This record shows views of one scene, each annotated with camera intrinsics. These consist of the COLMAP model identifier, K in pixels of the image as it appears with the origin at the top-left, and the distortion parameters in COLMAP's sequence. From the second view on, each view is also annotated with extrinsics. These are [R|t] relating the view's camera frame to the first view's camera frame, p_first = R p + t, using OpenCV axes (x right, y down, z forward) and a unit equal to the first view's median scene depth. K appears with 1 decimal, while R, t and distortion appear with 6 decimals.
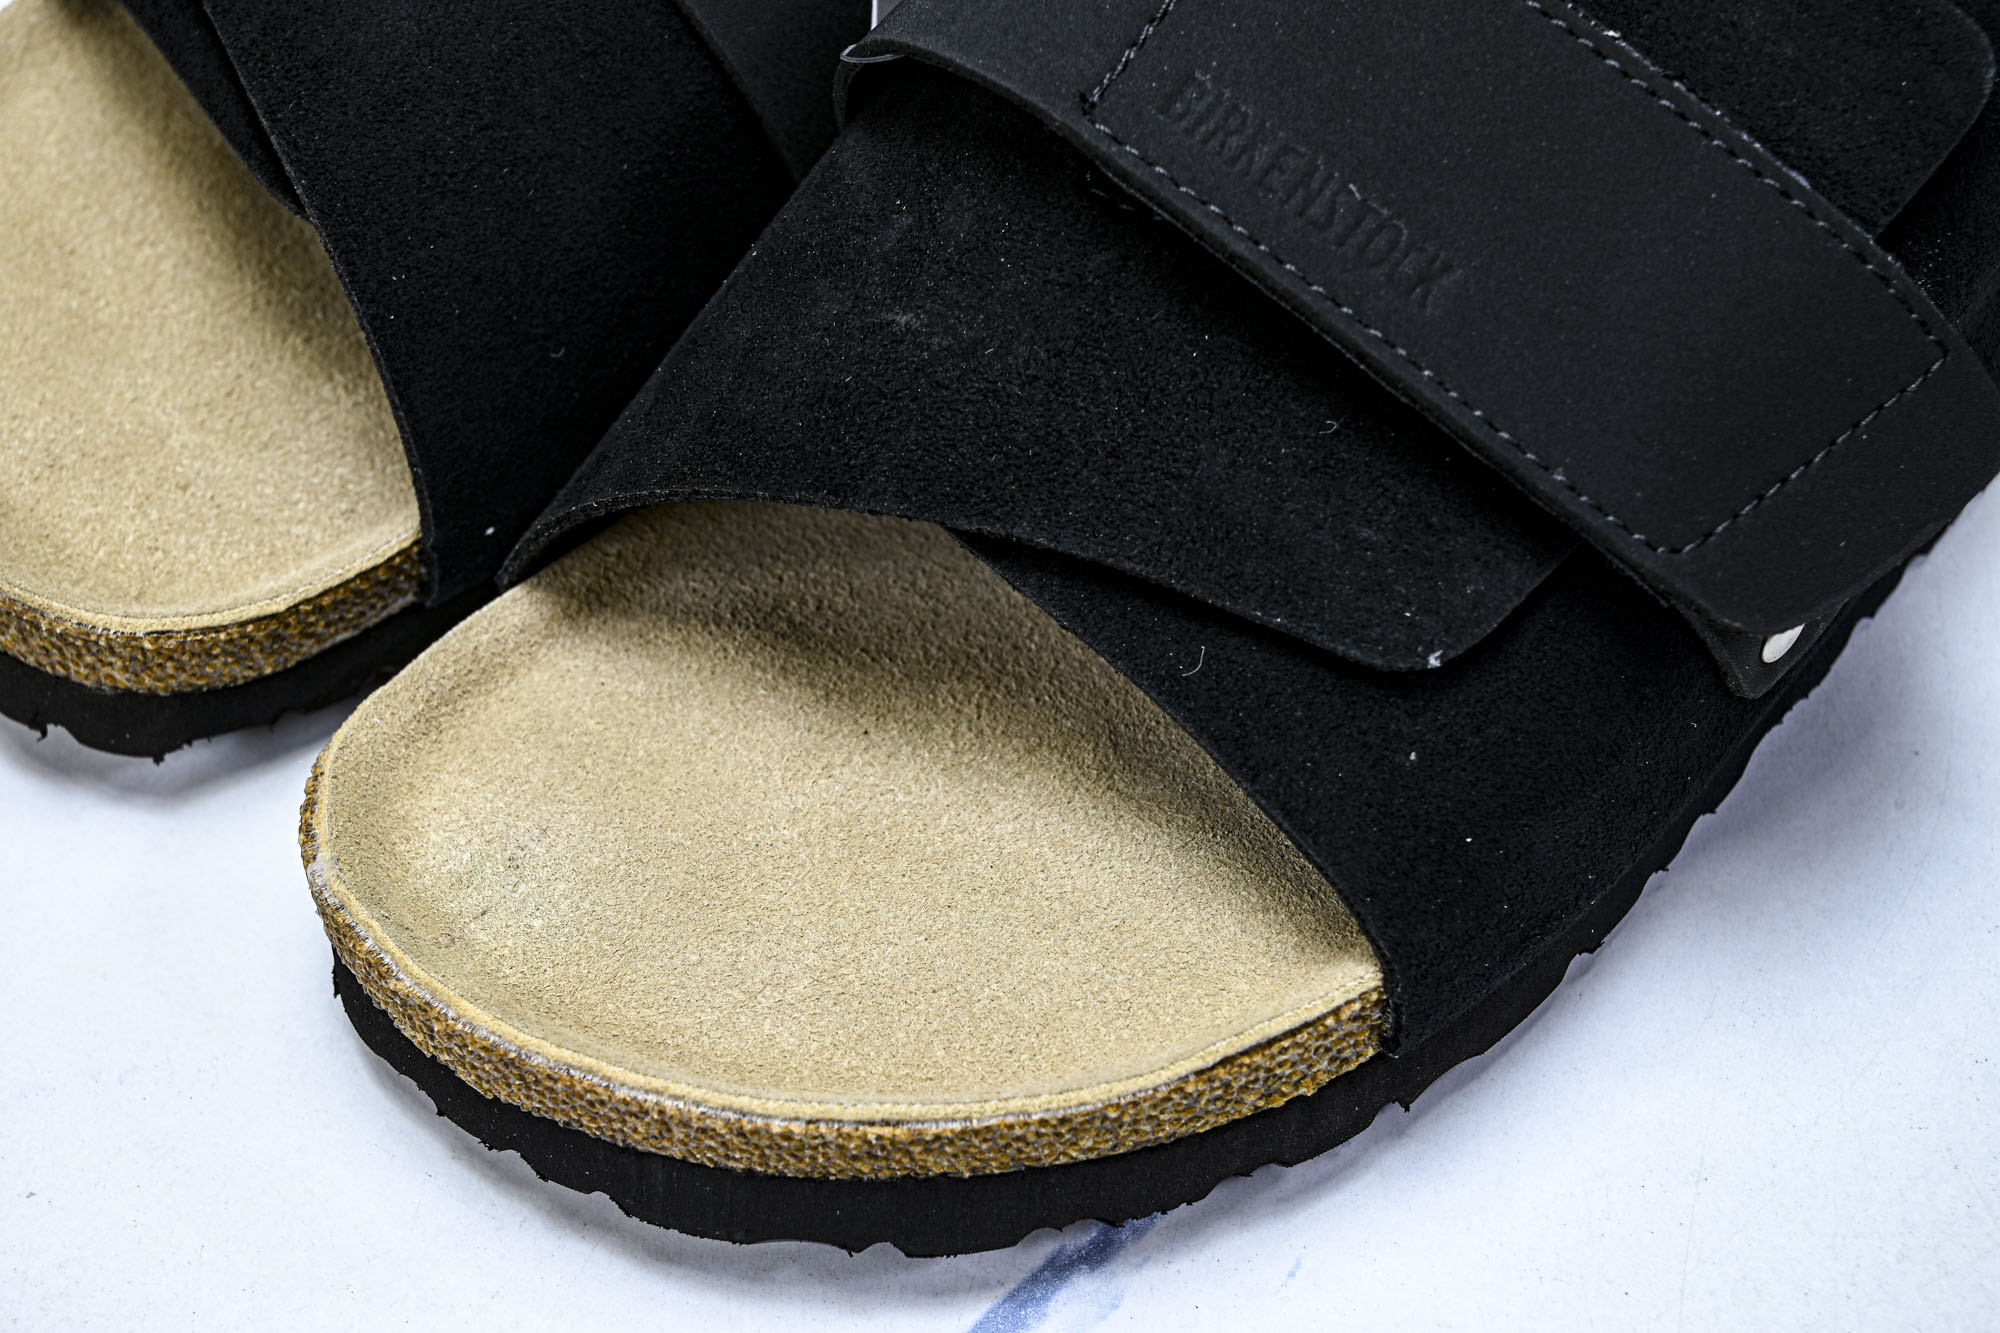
lens RADIAL K [[3915.8, 0, 993.0], [0, 3915.8, 700.9], [0, 0, 1]] dist [-0.007507, 0.000000]
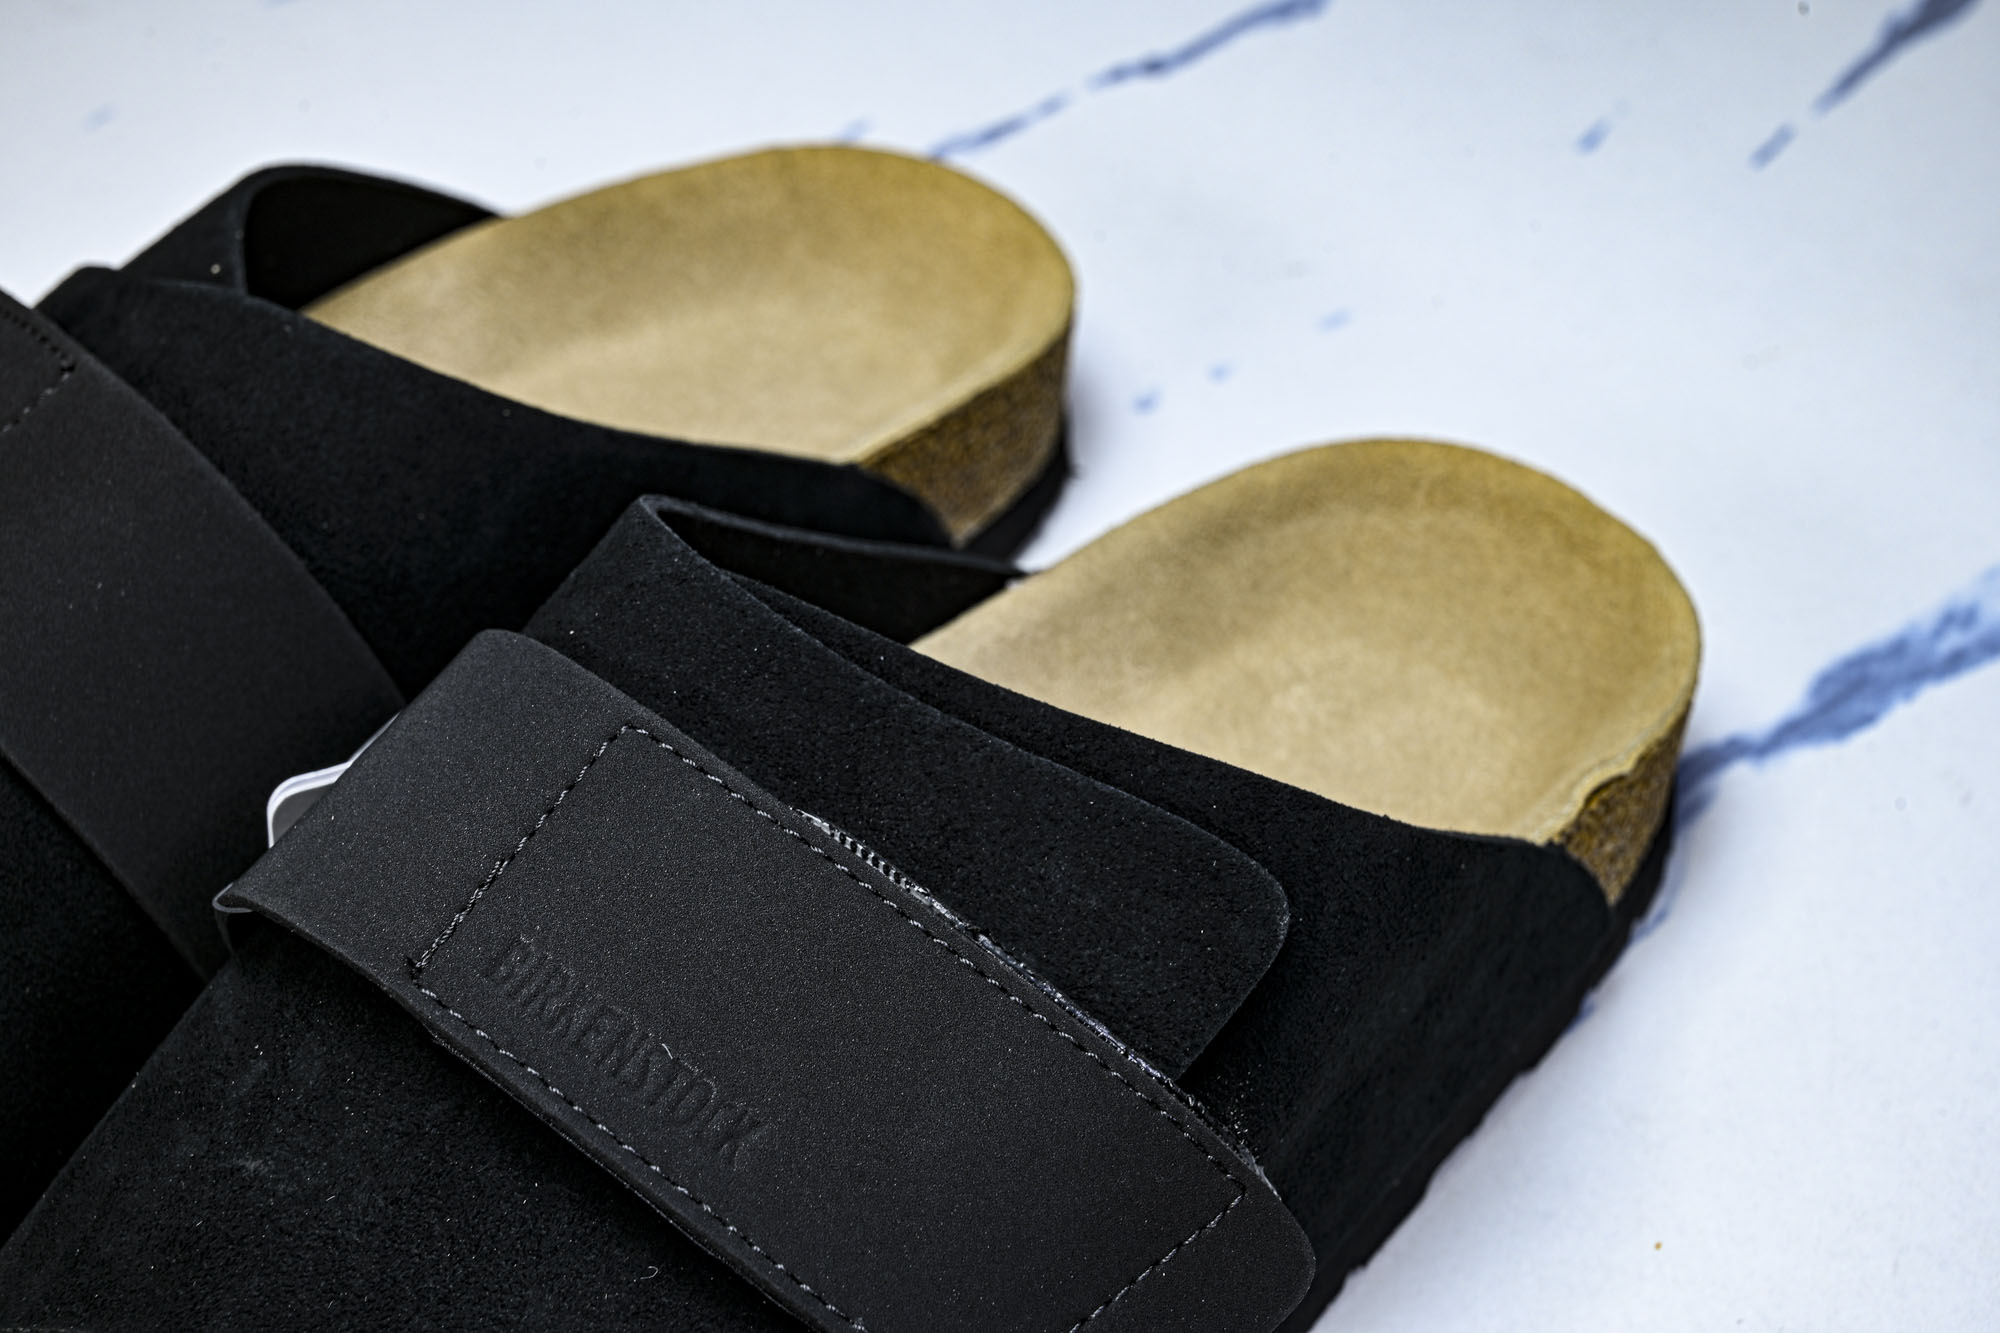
lens RADIAL K [[3915.8, 0, 987.3], [0, 3915.8, 655.1], [0, 0, 1]] dist [-0.007507, 0.000000]
pose [[0.999357, -0.007371, 0.035098, 0.139834], [0.011904, 0.991343, -0.130756, -0.095351], [-0.033830, 0.131090, 0.990793, -0.058965]]
